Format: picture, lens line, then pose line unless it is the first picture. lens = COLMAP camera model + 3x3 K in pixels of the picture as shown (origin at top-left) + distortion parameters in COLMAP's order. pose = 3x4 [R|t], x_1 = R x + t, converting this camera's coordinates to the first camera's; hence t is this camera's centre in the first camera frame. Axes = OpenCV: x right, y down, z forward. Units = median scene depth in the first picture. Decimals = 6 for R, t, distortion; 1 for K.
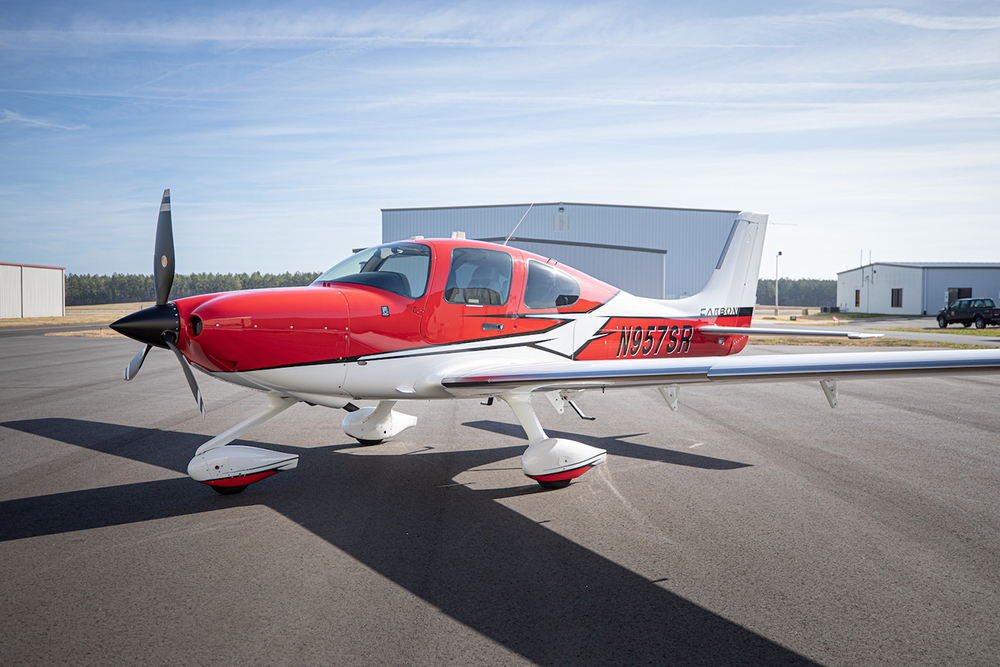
lens RADIAL K [[892.6, 0, 499.6], [0, 892.6, 339.3], [0, 0, 1]] dist [0.045074, -0.018287]
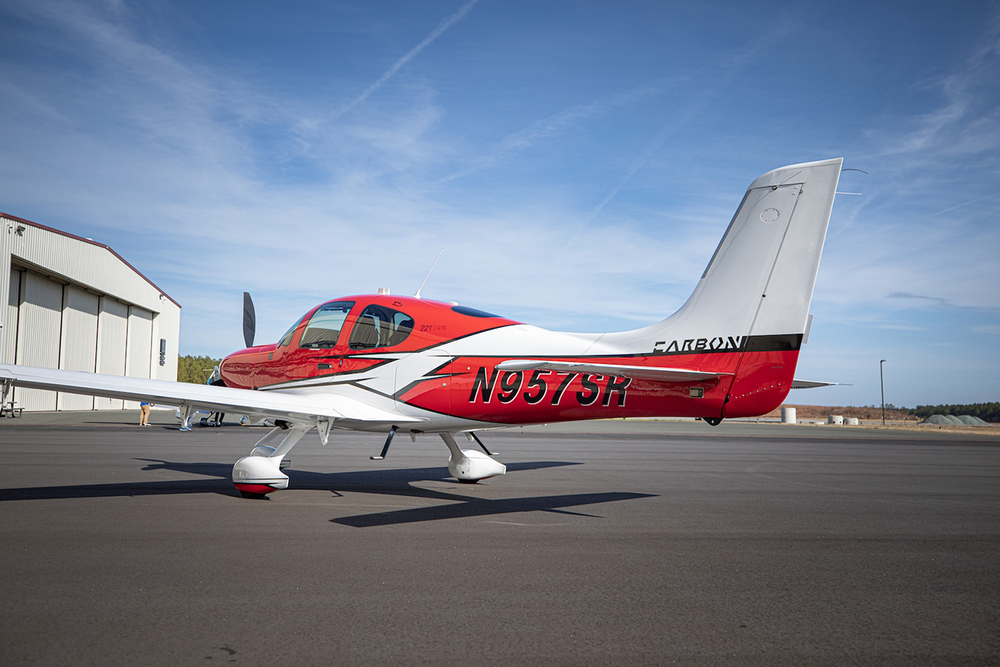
lens RADIAL K [[913.8, 0, 502.1], [0, 913.8, 335.7], [0, 0, 1]] dist [0.002534, 0.000000]
pose [[0.097891, -0.077998, -0.992136, 0.878968], [-0.056463, 0.994883, -0.083785, 0.024210], [0.993594, 0.064220, 0.092986, 0.813369]]
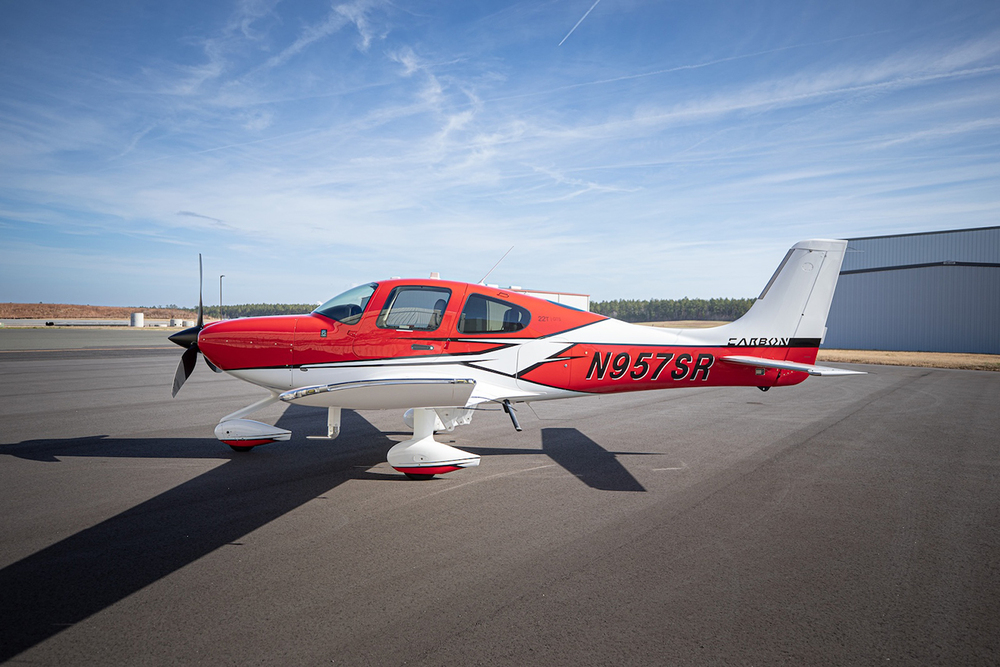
lens RADIAL K [[743.6, 0, 498.9], [0, 743.6, 323.1], [0, 0, 1]] dist [-0.008728, 0.021296]
pose [[0.798717, 0.017177, -0.601461, 0.518977], [-0.040900, 0.998830, -0.025789, -0.018716], [0.600315, 0.045198, 0.798486, 0.161550]]
